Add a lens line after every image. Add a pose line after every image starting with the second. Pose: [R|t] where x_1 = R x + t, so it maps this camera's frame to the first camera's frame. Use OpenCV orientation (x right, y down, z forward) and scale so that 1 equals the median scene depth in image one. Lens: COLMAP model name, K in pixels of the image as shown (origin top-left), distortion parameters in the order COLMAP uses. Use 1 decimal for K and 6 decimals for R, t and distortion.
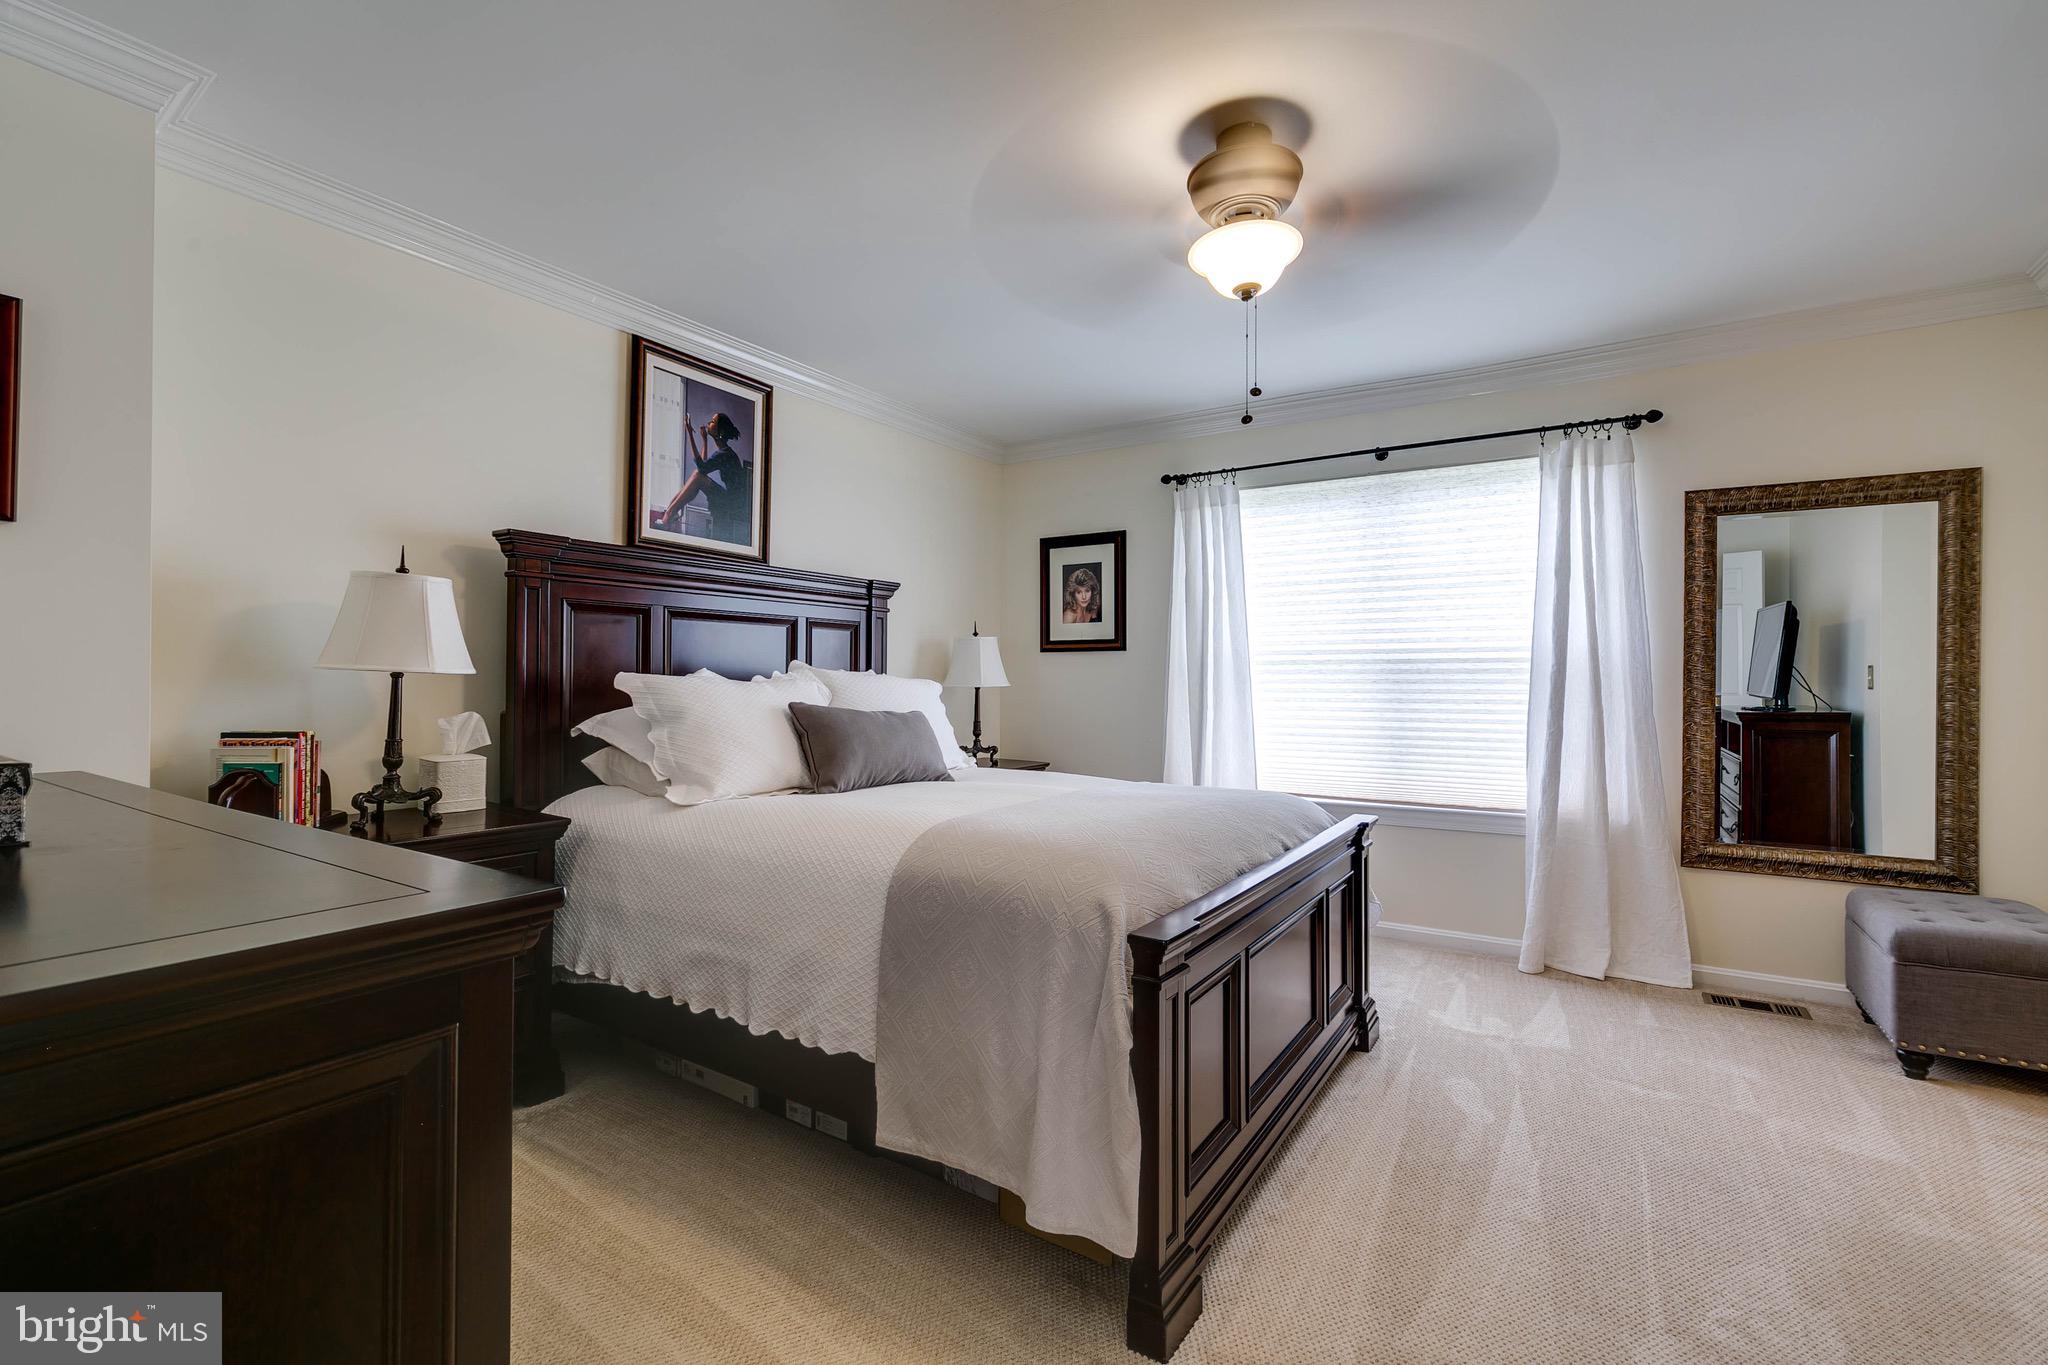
lens RADIAL K [[909.5, 0, 1027.8], [0, 909.5, 678.2], [0, 0, 1]] dist [0.002627, -0.000845]
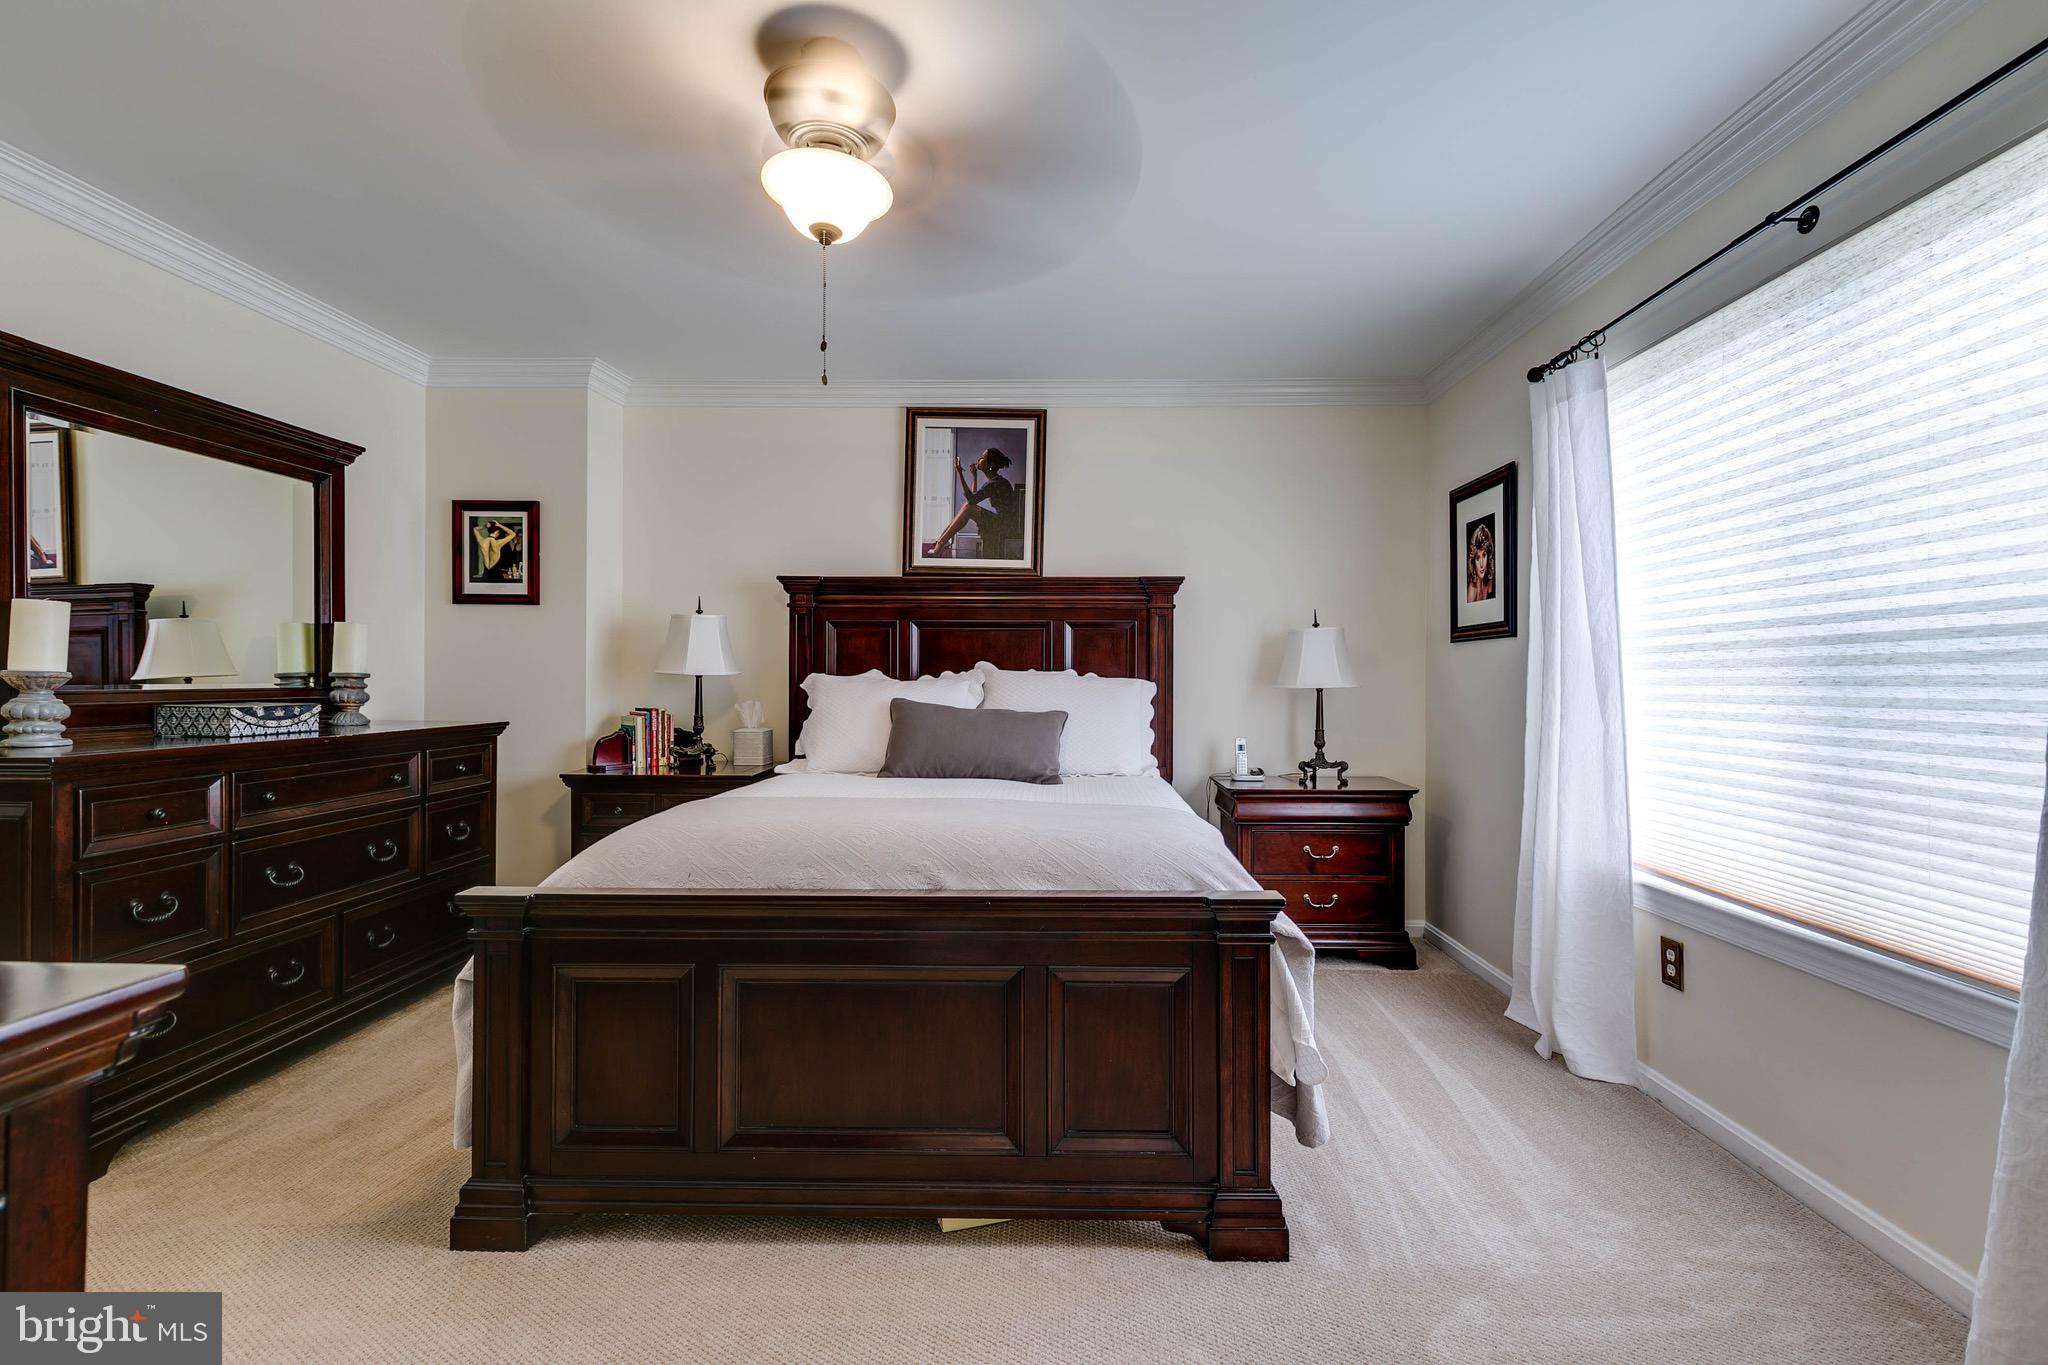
lens RADIAL K [[909.5, 0, 1027.8], [0, 909.5, 678.2], [0, 0, 1]] dist [0.002627, -0.000845]
pose [[0.523433, -0.002597, -0.852063, 0.595991], [0.000819, 0.999996, -0.002545, 0.002619], [0.852066, 0.000634, 0.523433, 0.389679]]
